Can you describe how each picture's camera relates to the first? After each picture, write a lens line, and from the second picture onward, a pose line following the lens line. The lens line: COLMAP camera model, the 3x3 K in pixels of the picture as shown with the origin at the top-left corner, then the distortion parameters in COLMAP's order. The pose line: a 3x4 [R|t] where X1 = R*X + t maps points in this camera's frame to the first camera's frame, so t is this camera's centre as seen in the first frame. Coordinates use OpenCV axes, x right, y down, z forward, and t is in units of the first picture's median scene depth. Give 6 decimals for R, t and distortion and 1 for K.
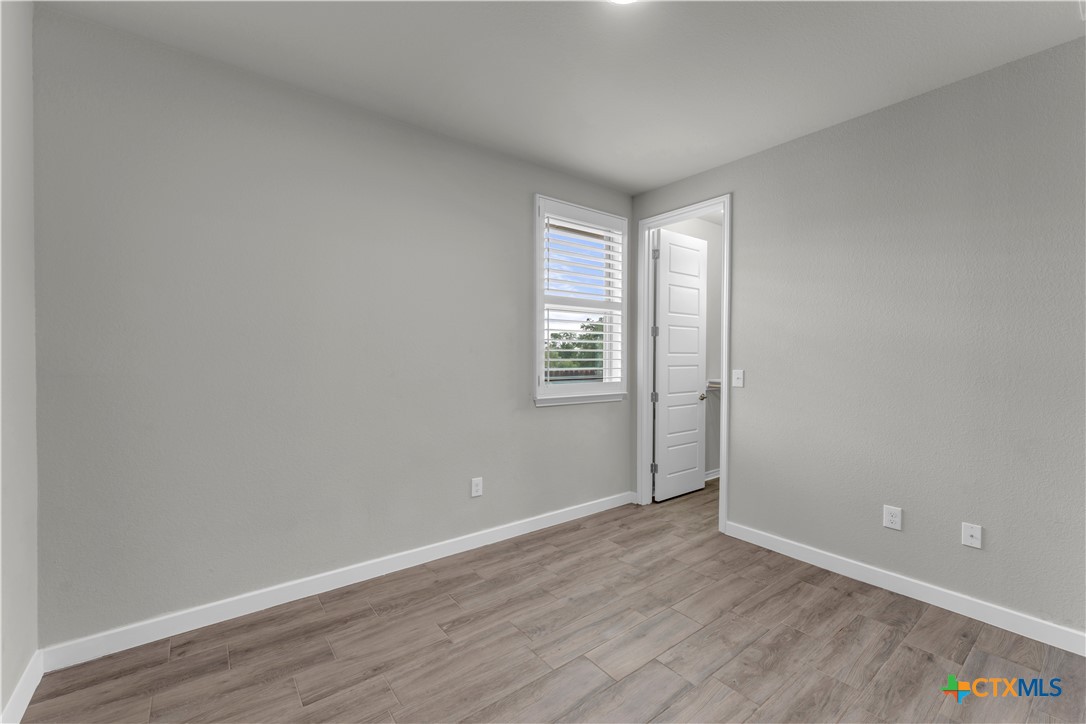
lens RADIAL K [[435.8, 0, 545.6], [0, 435.8, 359.1], [0, 0, 1]] dist [0.000866, -0.000110]
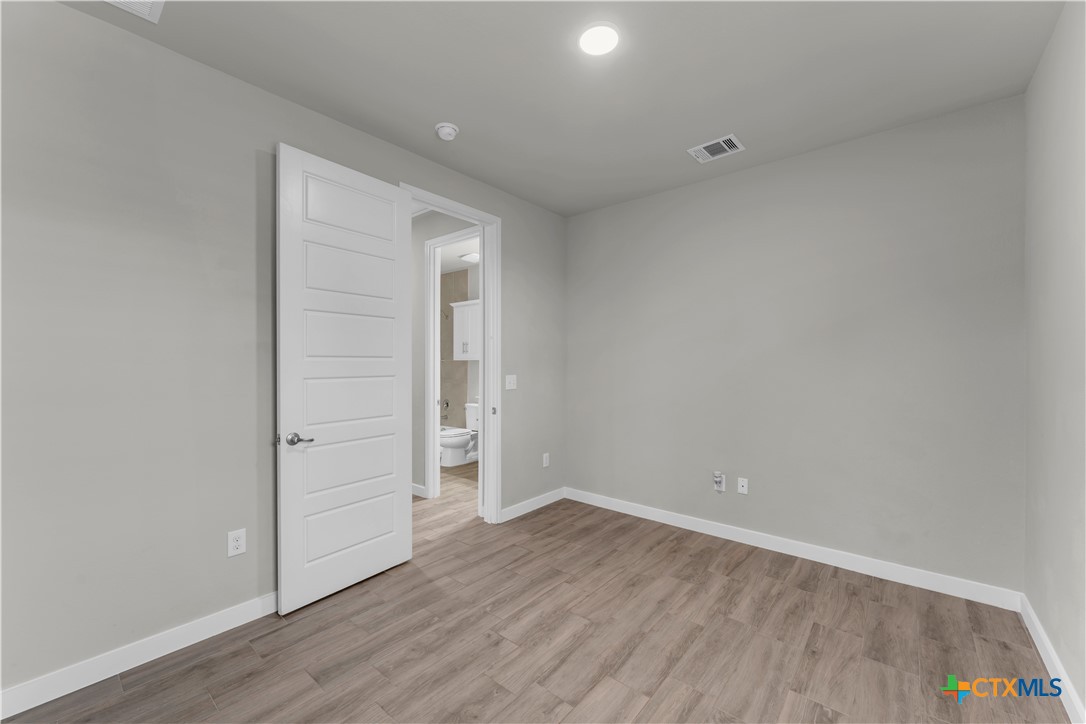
lens RADIAL K [[435.8, 0, 543.6], [0, 435.8, 363.6], [0, 0, 1]] dist [0.000866, -0.000110]
pose [[-0.975275, -0.006168, -0.220910, 0.546411], [-0.007869, 0.999946, 0.006821, -0.027090], [0.220856, 0.008390, -0.975270, 1.969455]]
